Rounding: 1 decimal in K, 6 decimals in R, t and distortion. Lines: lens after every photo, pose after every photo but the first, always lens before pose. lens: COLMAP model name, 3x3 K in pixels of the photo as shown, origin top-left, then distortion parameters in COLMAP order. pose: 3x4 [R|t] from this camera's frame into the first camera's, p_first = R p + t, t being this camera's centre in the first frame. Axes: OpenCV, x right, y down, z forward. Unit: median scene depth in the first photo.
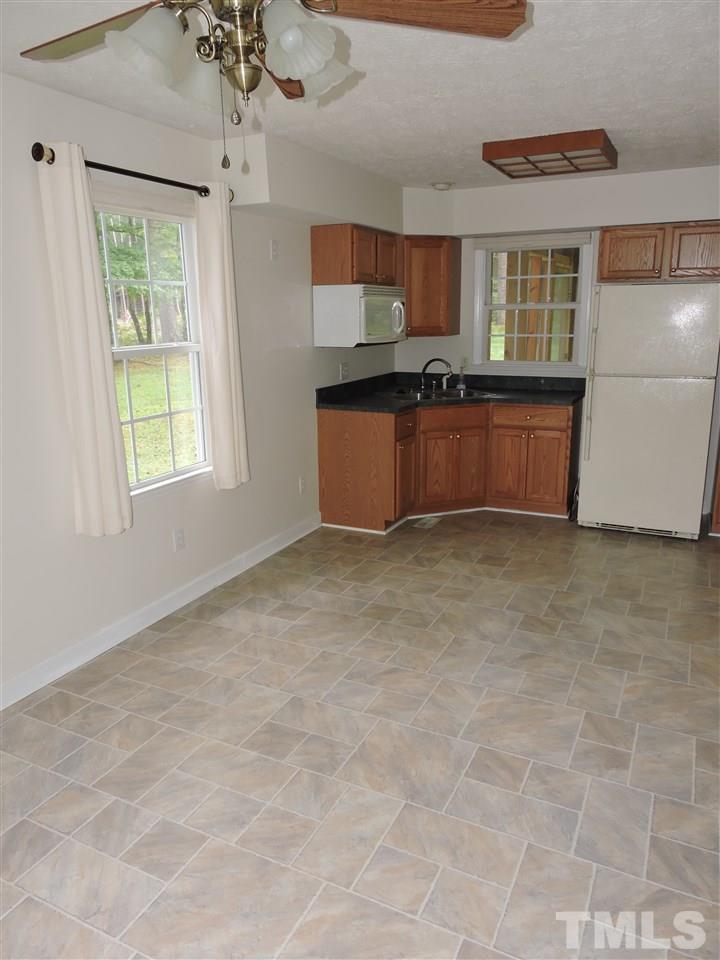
lens RADIAL K [[686.1, 0, 360.3], [0, 686.1, 480.4], [0, 0, 1]] dist [-0.008704, -0.000295]
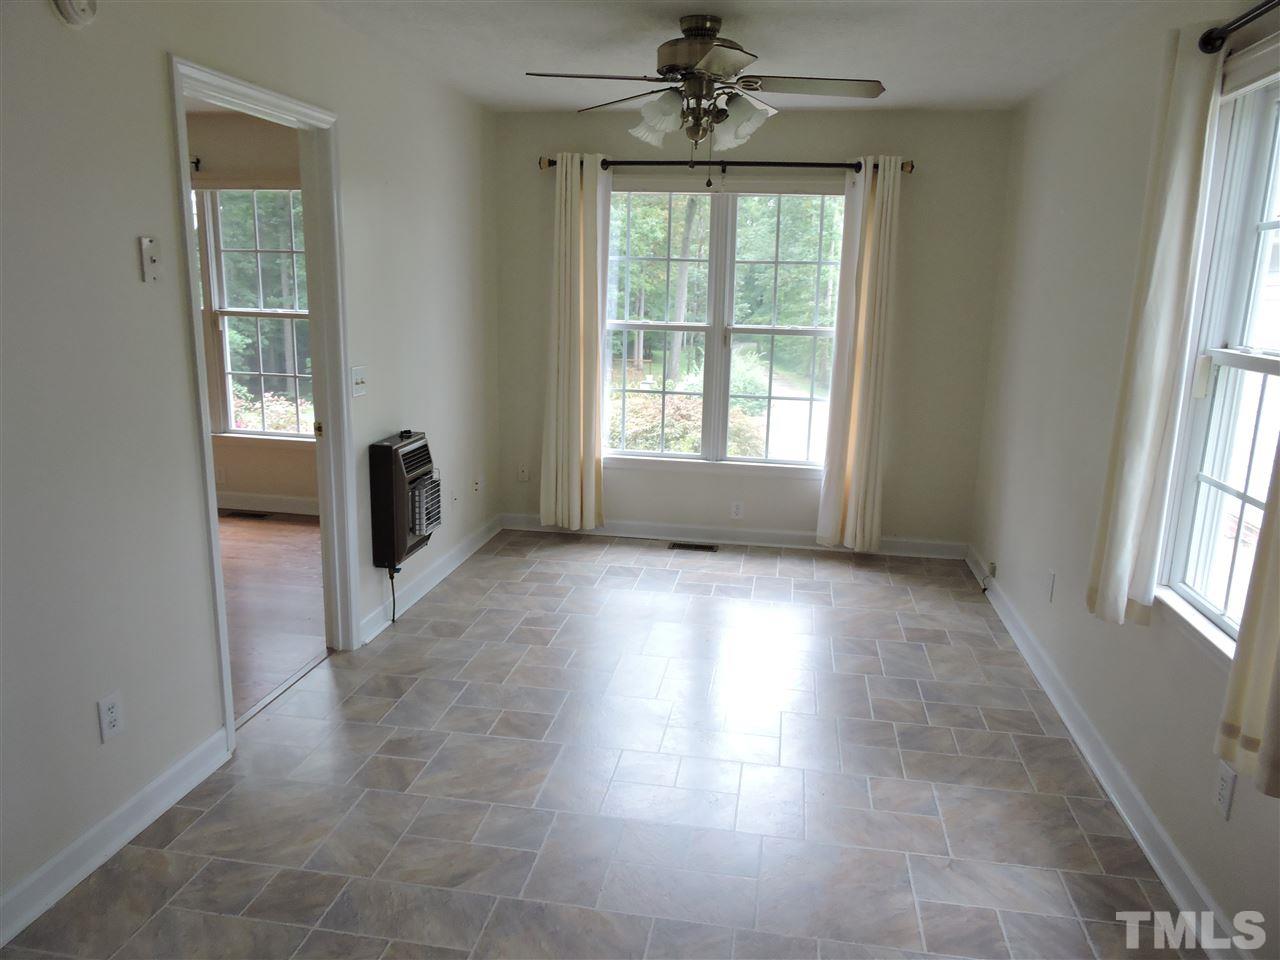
lens RADIAL K [[914.8, 0, 643.9], [0, 914.8, 477.6], [0, 0, 1]] dist [-0.008704, -0.000295]
pose [[-0.957105, 0.045037, -0.286220, 0.320933], [-0.087054, 0.897505, 0.432327, -0.399323], [0.276355, 0.438699, -0.855086, 1.639960]]
